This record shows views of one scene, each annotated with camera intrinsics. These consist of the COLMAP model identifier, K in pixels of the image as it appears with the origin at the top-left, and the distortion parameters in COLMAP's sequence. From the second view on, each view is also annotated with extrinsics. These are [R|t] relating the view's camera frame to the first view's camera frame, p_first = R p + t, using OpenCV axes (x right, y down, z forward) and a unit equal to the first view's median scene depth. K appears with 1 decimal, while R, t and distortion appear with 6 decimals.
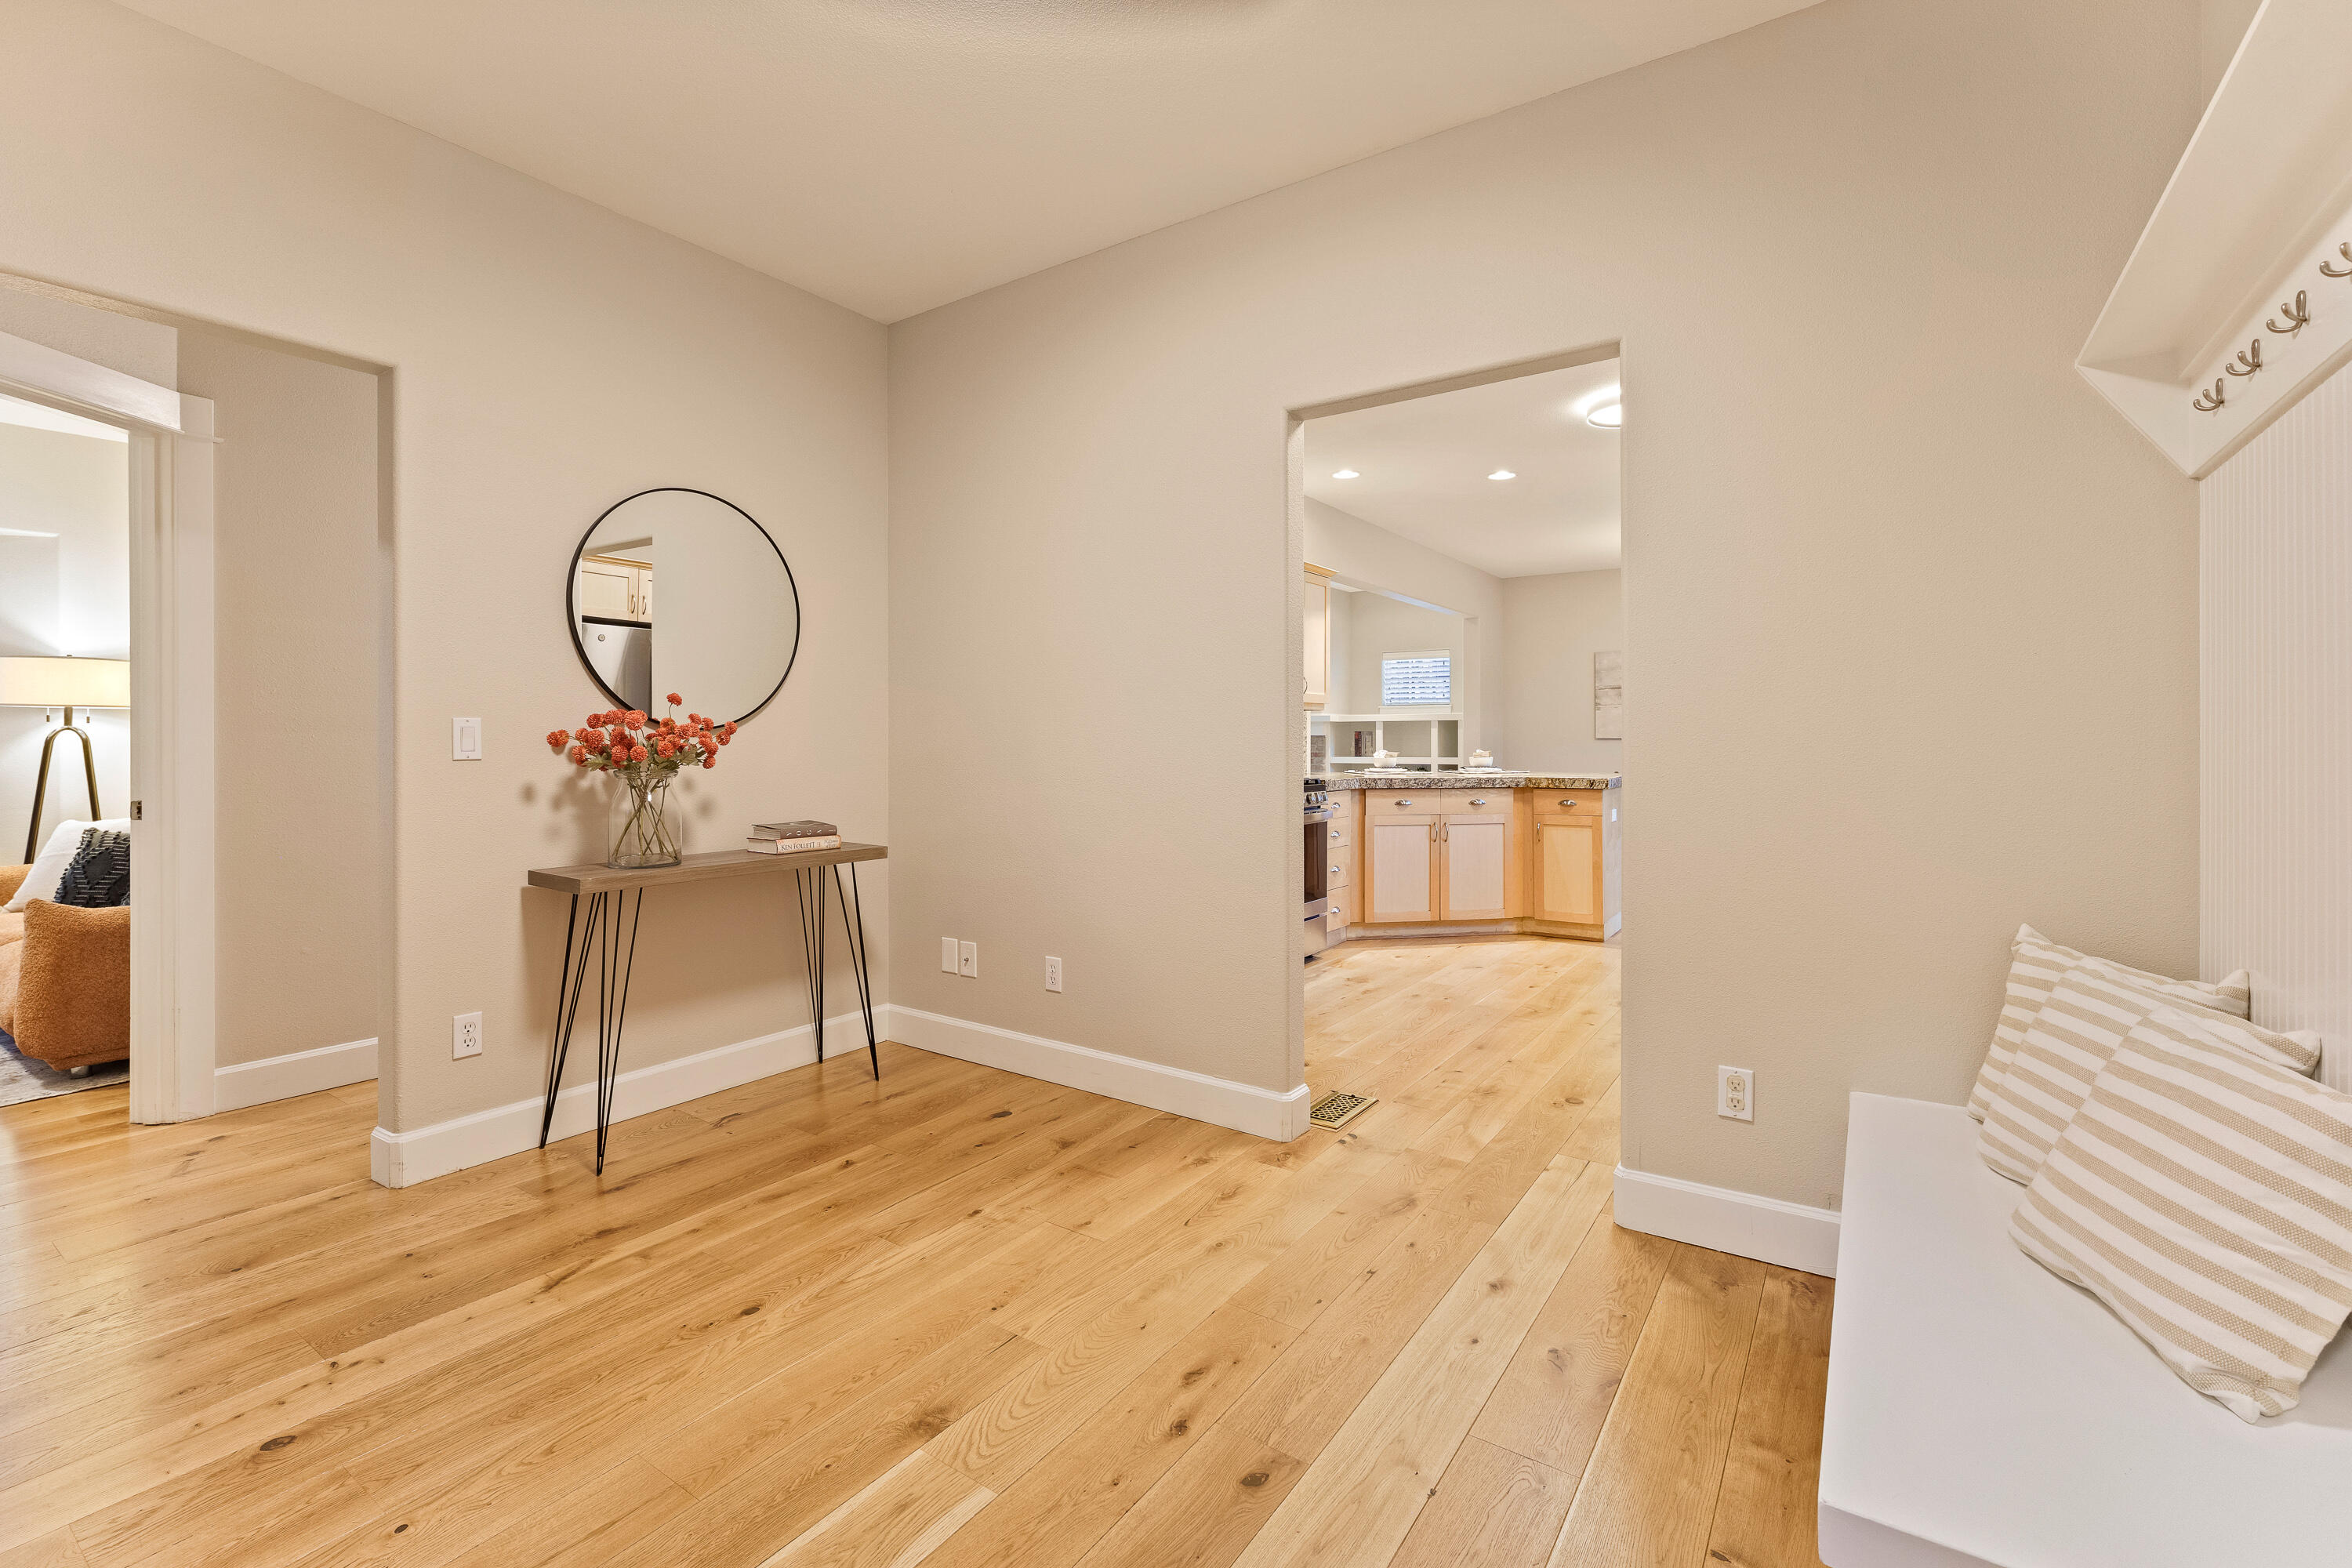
lens RADIAL K [[1058.6, 0, 1161.6], [0, 1058.6, 736.1], [0, 0, 1]] dist [-0.007419, 0.001793]
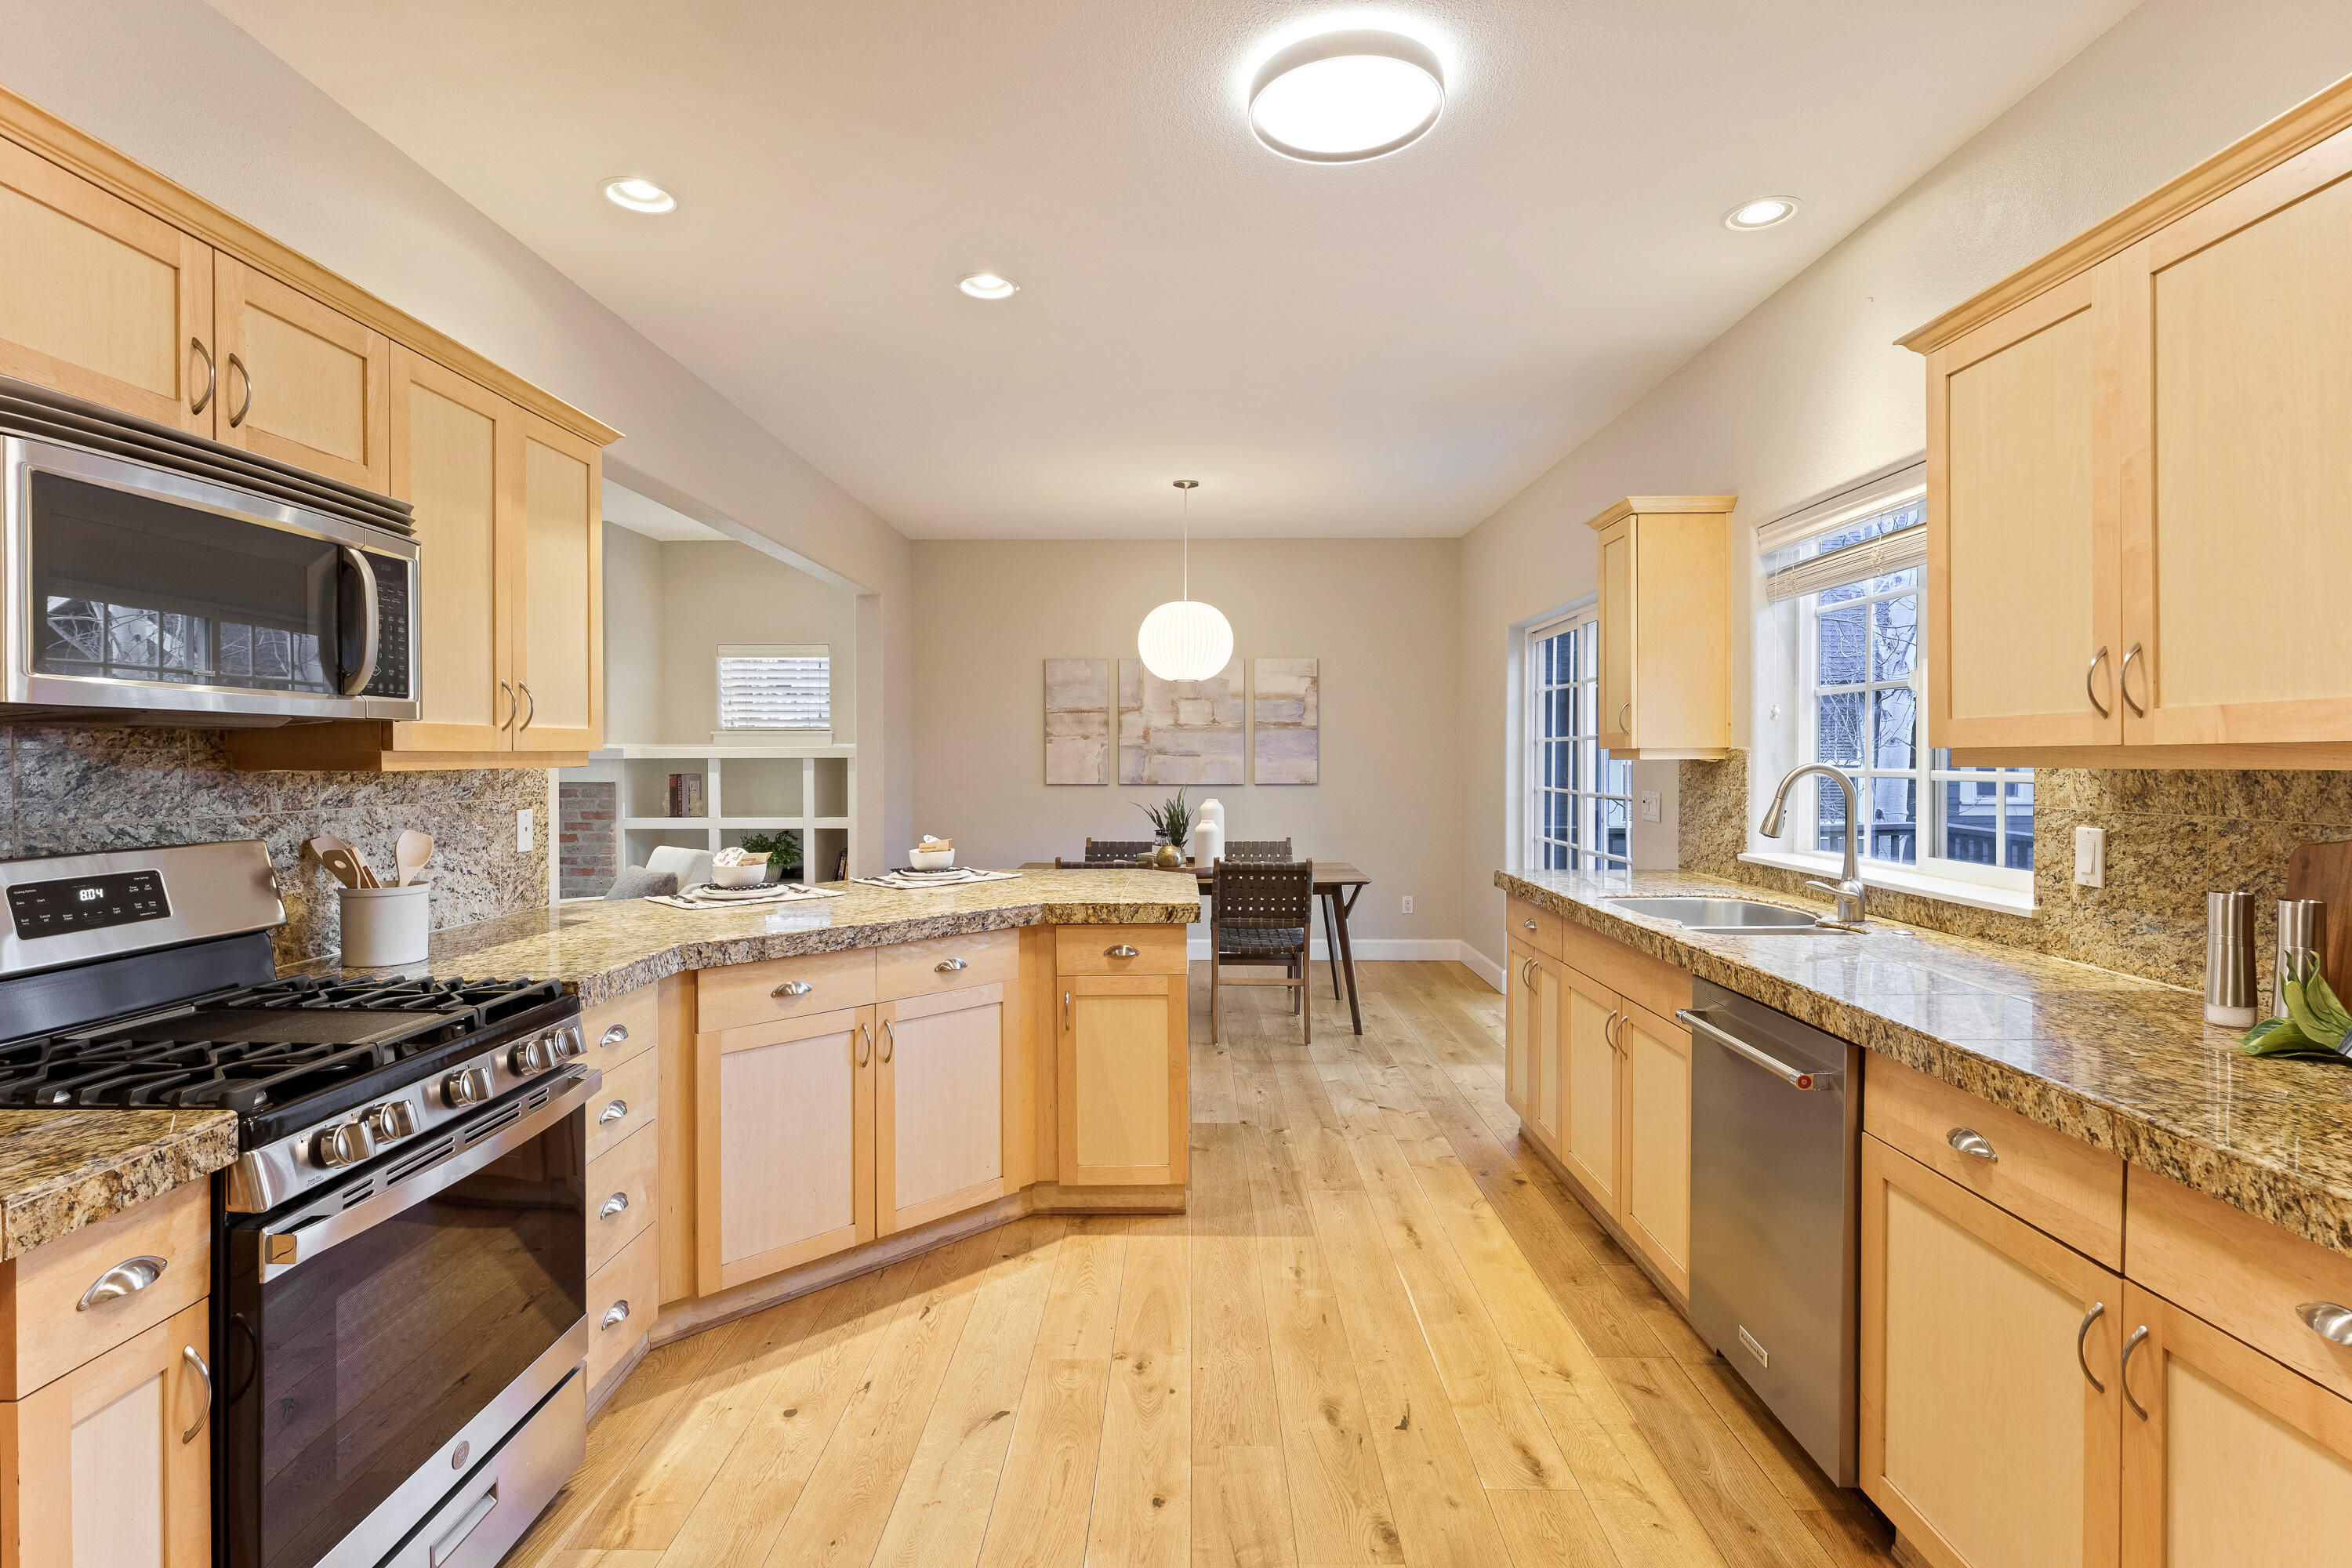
lens RADIAL K [[1154.1, 0, 1181.2], [0, 1154.1, 772.9], [0, 0, 1]] dist [0.005623, 0.000130]
pose [[0.827368, -0.009804, 0.561575, 0.095967], [-0.001850, 0.999795, 0.020180, -0.032842], [-0.561657, -0.017735, 0.827180, 0.518970]]
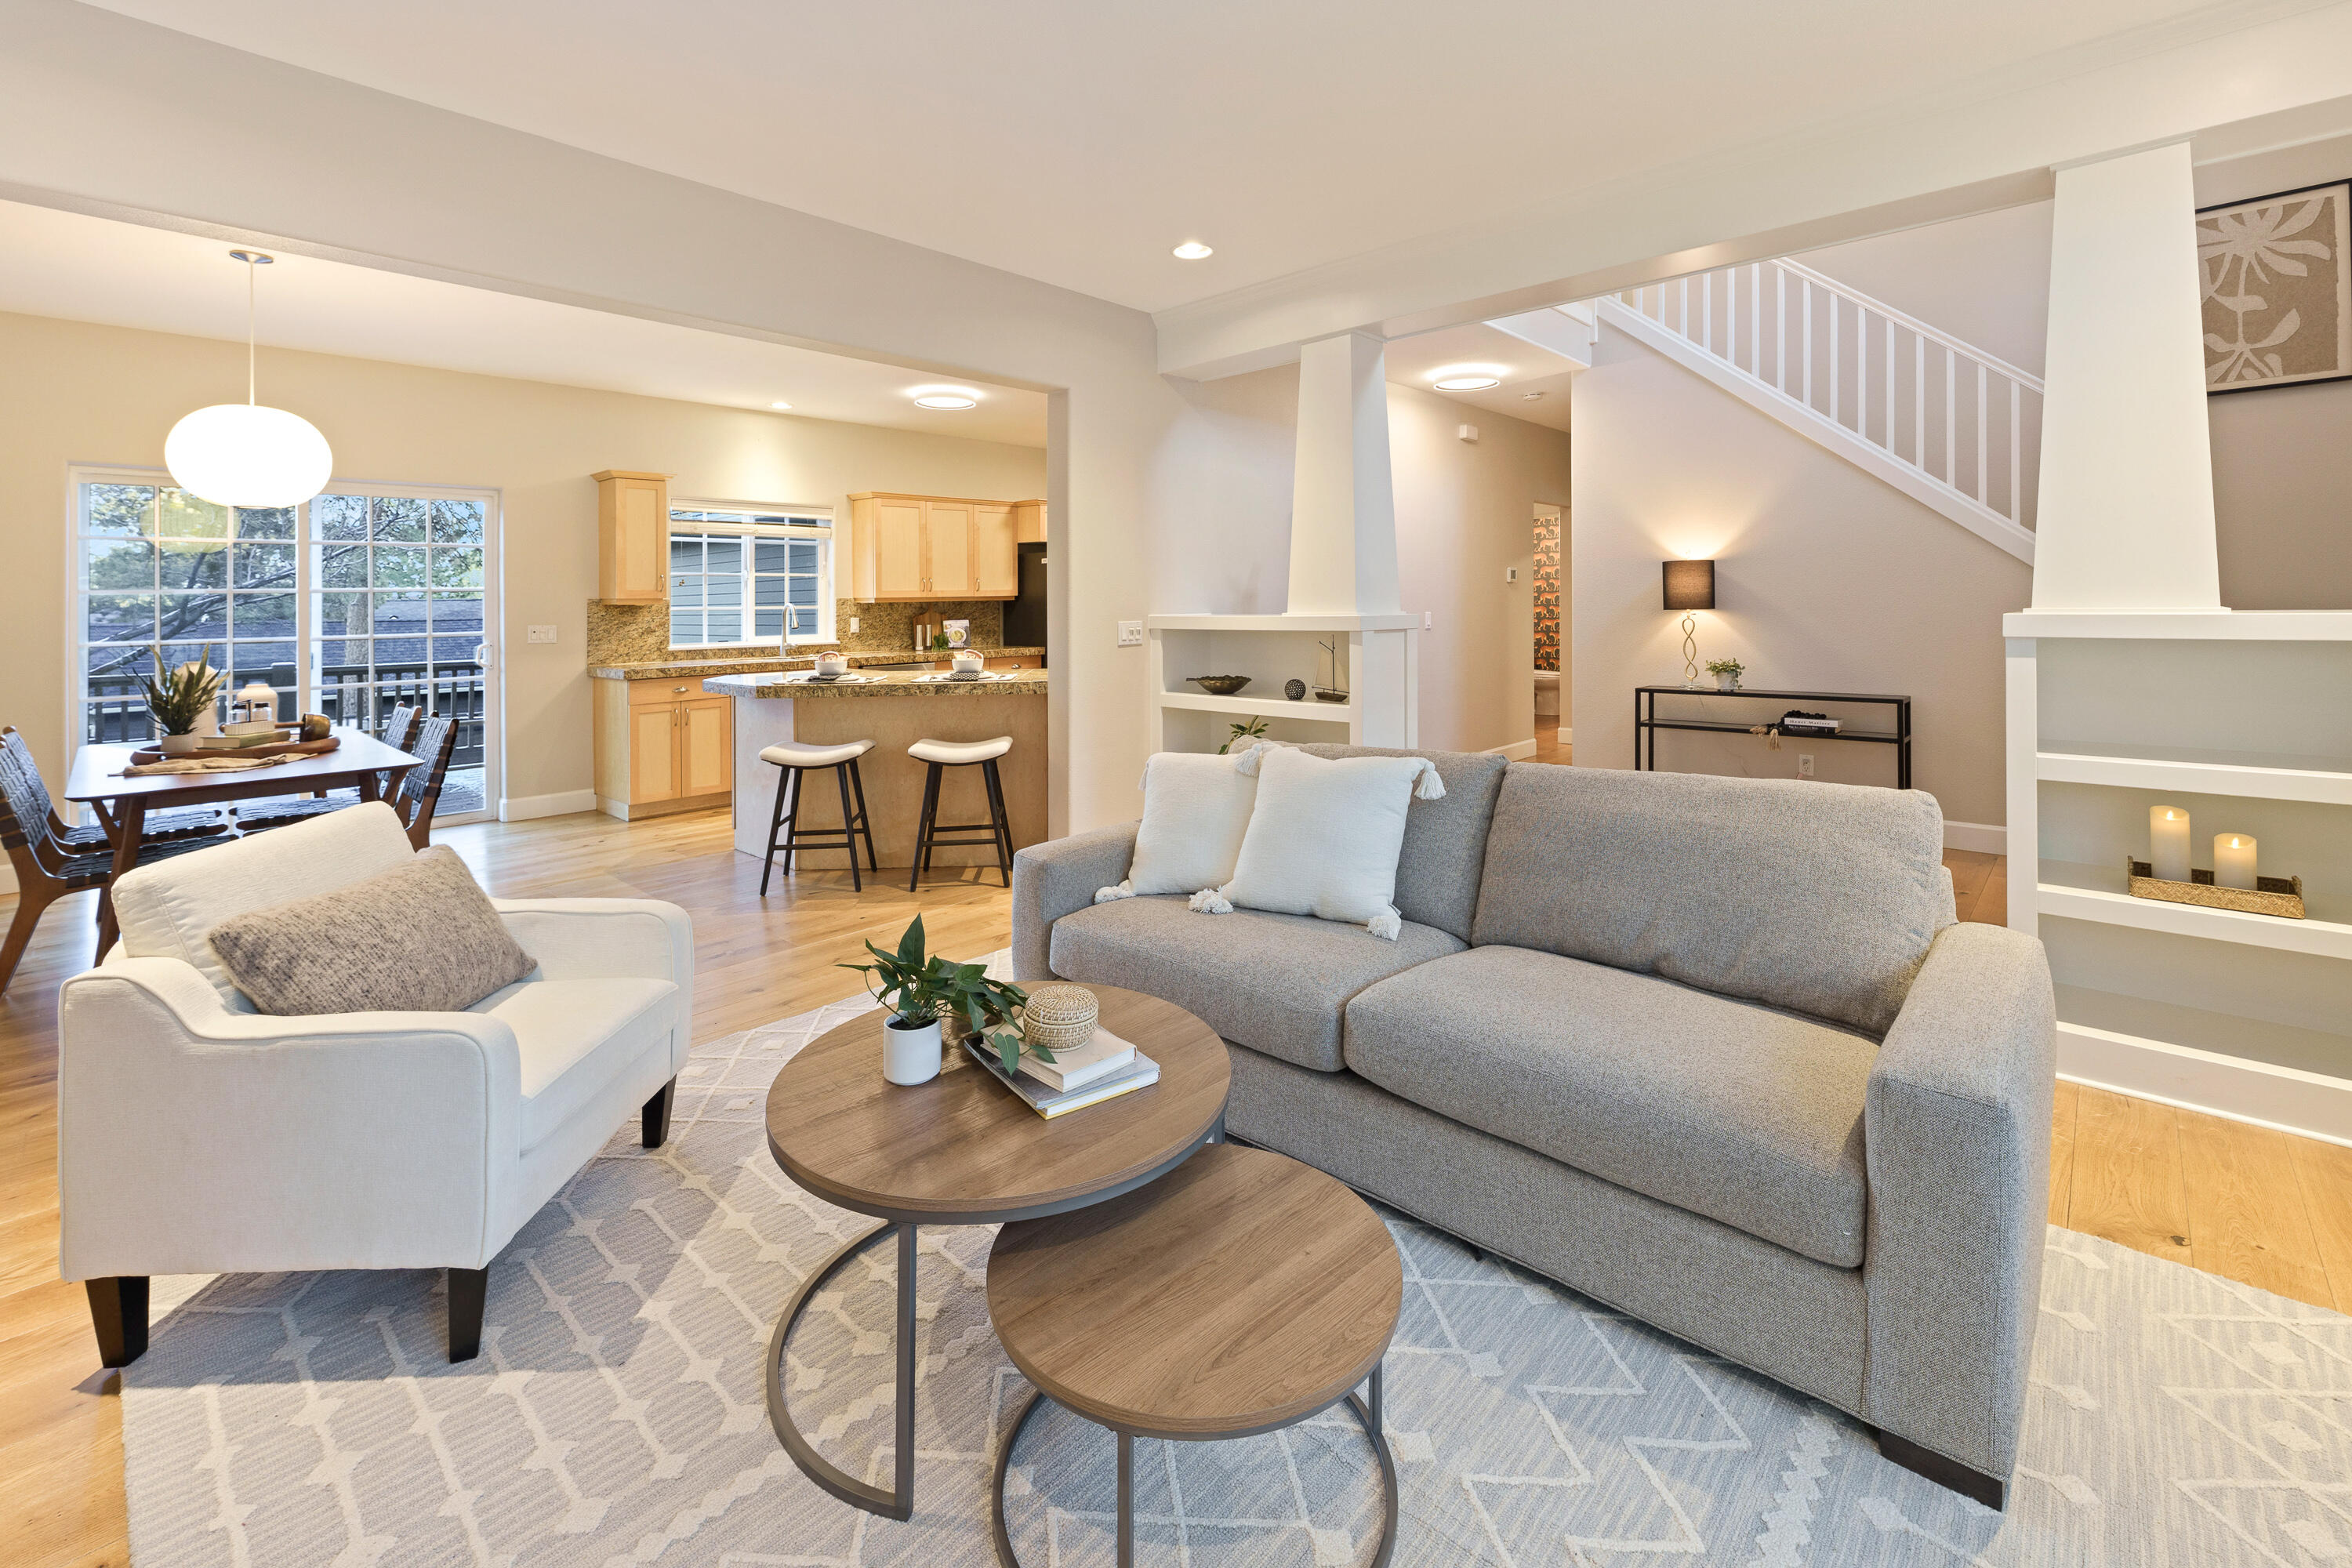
lens RADIAL K [[989.3, 0, 1171.7], [0, 989.3, 589.6], [0, 0, 1]] dist [0.002352, -0.000822]
pose [[-0.989207, 0.015322, 0.145724, -0.045711], [0.012863, 0.999759, -0.017804, -0.017208], [-0.145961, -0.015737, -0.989165, 1.852672]]
